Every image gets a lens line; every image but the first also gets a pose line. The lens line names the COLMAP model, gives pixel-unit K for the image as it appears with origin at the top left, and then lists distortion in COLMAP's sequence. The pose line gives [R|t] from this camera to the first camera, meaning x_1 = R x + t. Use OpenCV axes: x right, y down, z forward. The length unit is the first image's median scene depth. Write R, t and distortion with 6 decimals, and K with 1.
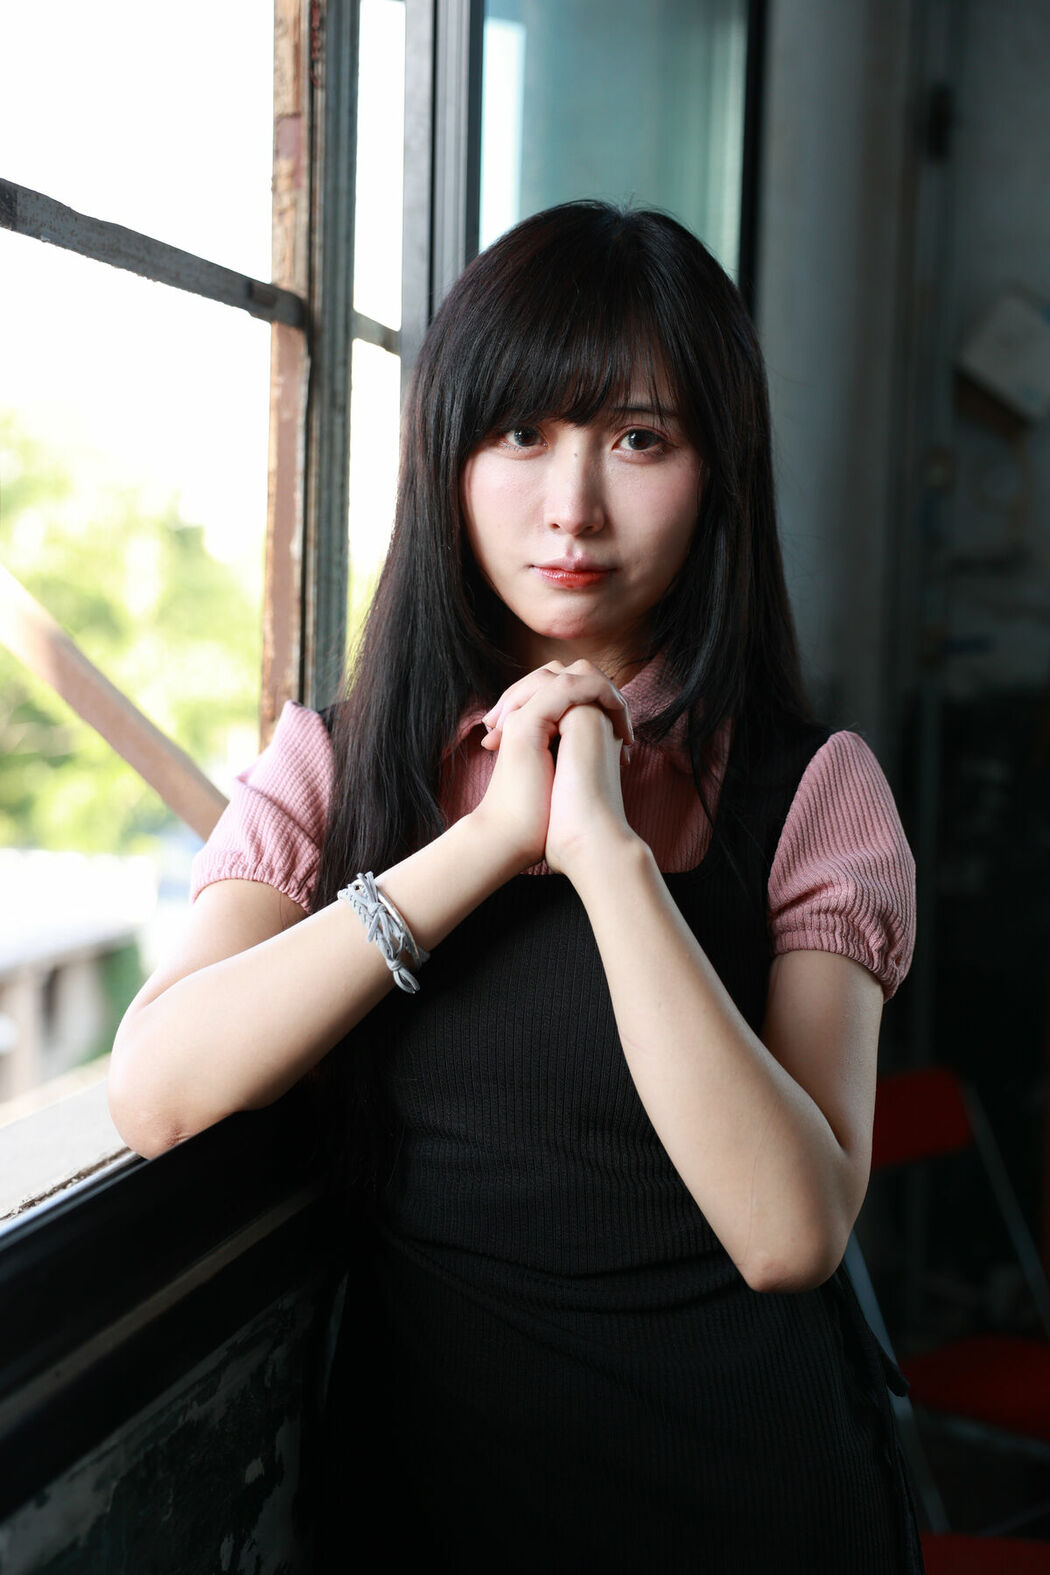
lens RADIAL K [[2258.5, 0, 525.0], [0, 2258.5, 787.5], [0, 0, 1]] dist [0.165136, -0.140914]
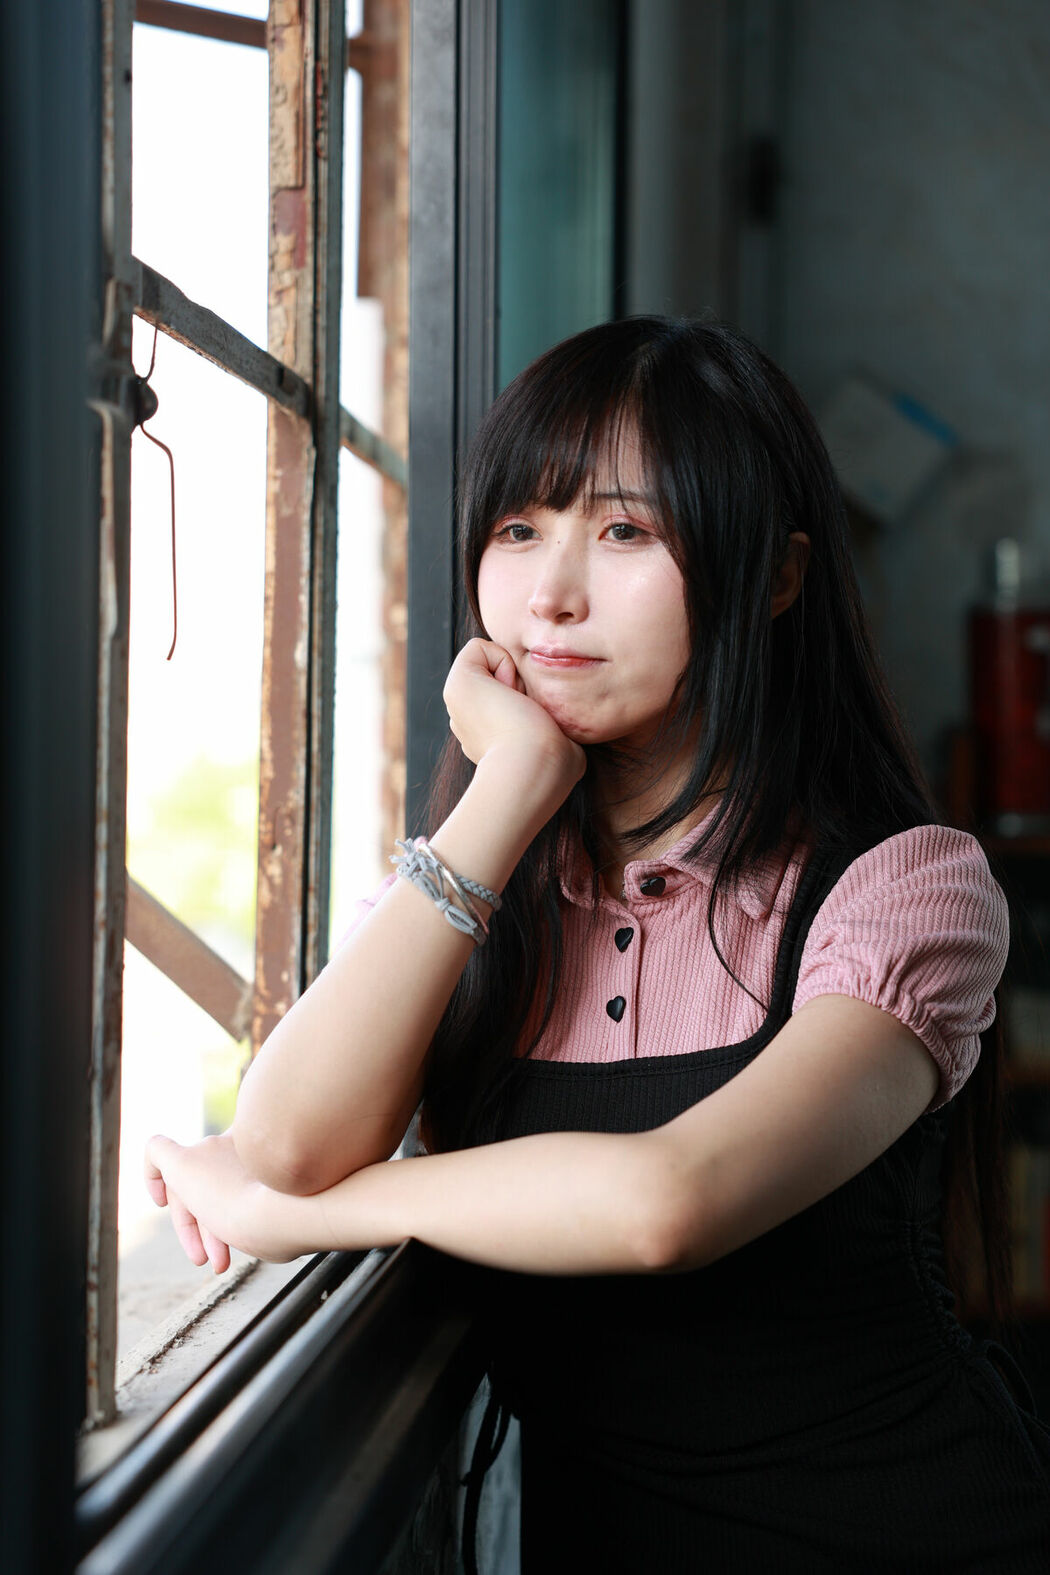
lens RADIAL K [[3032.9, 0, 525.0], [0, 3032.9, 787.5], [0, 0, 1]] dist [0.280014, -0.196732]
pose [[0.986141, -0.017845, 0.164945, -0.214488], [0.030361, 0.996820, -0.073676, 0.038523], [-0.163106, 0.077663, 0.983547, -0.201917]]
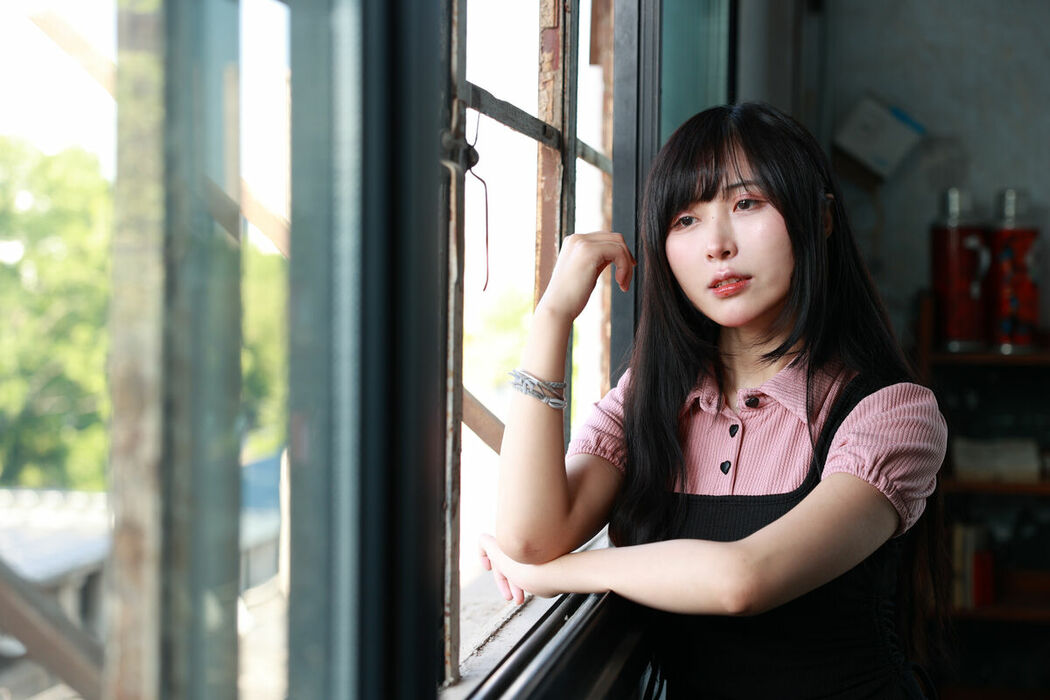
lens RADIAL K [[1693.2, 0, 525.0], [0, 1693.2, 350.0], [0, 0, 1]] dist [0.158106, 0.114035]
pose [[0.997470, -0.020494, 0.068068, -0.212407], [0.023873, 0.998503, -0.049203, 0.012610], [-0.066958, 0.050704, 0.996467, -0.266721]]
